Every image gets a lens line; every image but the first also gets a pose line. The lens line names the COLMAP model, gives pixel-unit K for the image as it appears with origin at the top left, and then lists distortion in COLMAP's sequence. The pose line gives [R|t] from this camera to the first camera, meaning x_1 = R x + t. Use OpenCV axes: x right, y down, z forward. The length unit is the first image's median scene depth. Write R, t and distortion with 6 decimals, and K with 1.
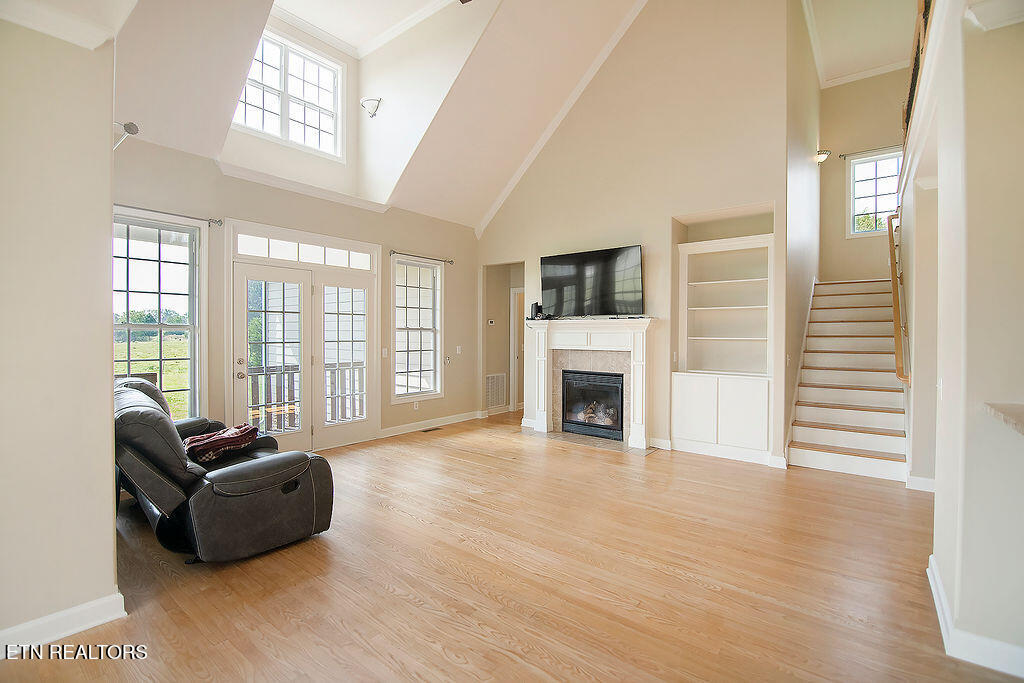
lens RADIAL K [[467.5, 0, 513.8], [0, 467.5, 333.7], [0, 0, 1]] dist [-0.016544, -0.000594]
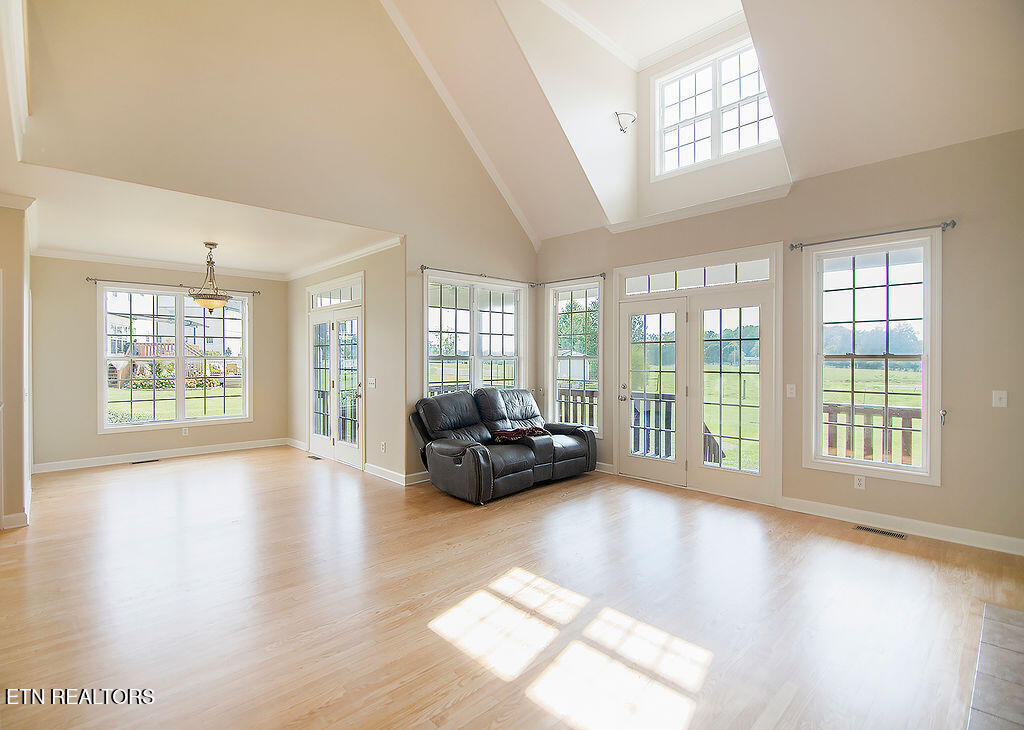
lens RADIAL K [[491.5, 0, 467.5], [0, 491.5, 364.7], [0, 0, 1]] dist [-0.018731, -0.004500]
pose [[-0.204062, 0.002018, -0.978956, 0.581348], [-0.007862, 0.999962, 0.003700, 0.001871], [0.978926, 0.008452, -0.204039, 0.710811]]
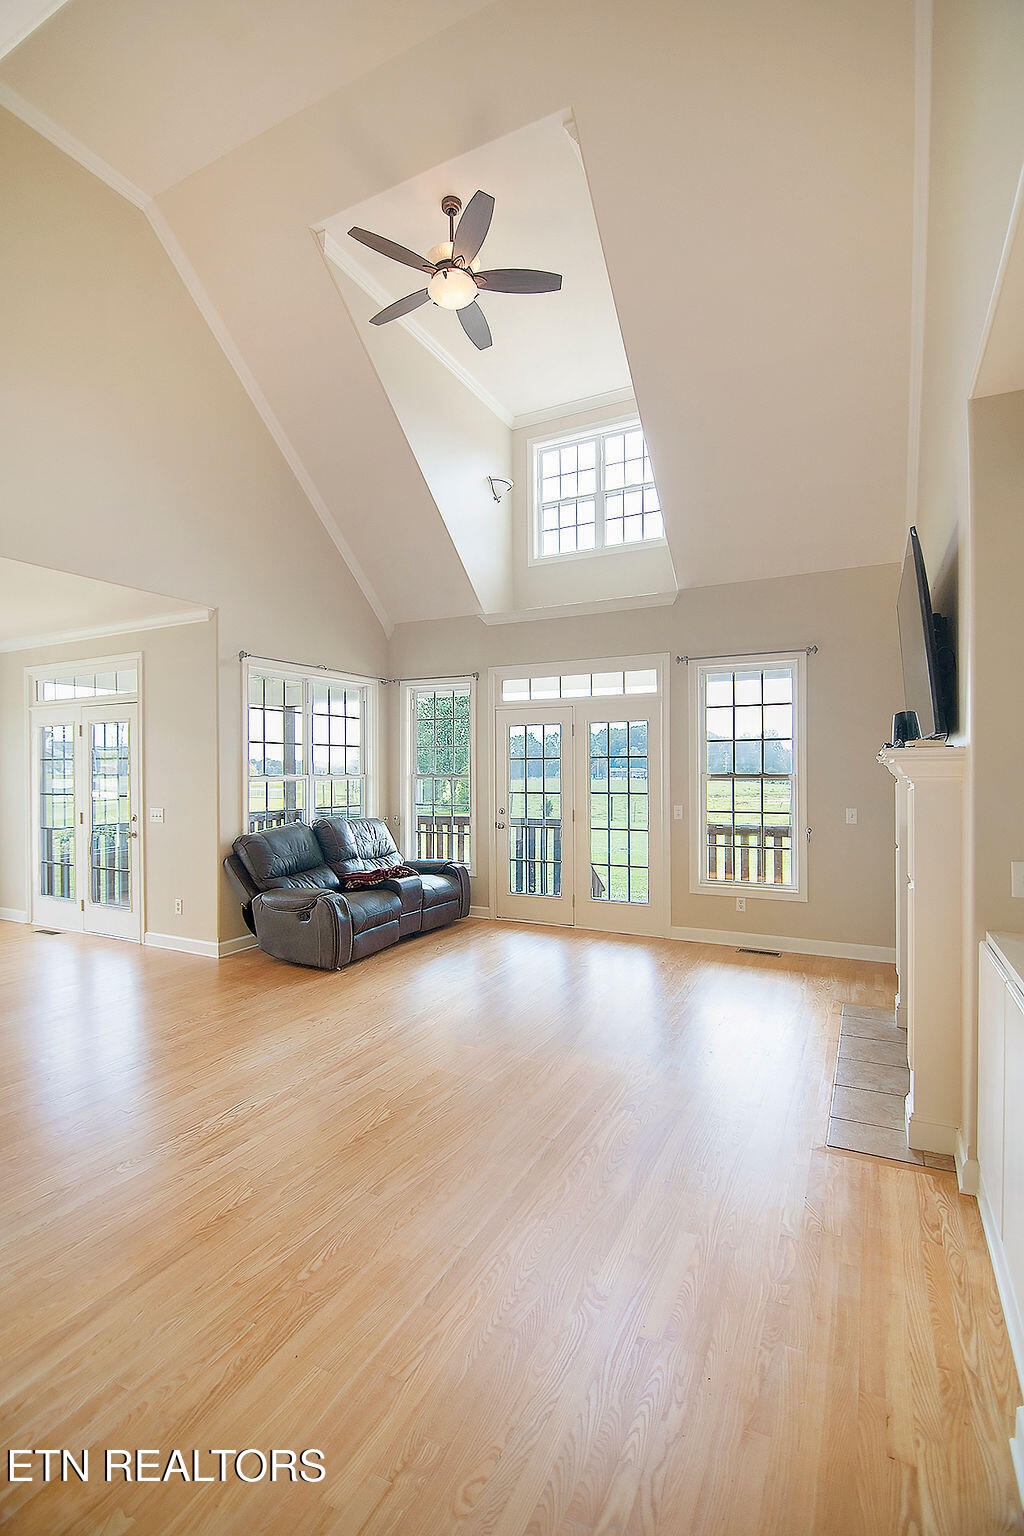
lens RADIAL K [[701.3, 0, 512.4], [0, 701.3, 774.2], [0, 0, 1]] dist [-0.016544, -0.000594]
pose [[0.173259, -0.004241, -0.984867, 0.706173], [-0.000306, 0.999990, -0.004360, -0.010413], [0.984876, 0.001057, 0.173256, 0.631238]]
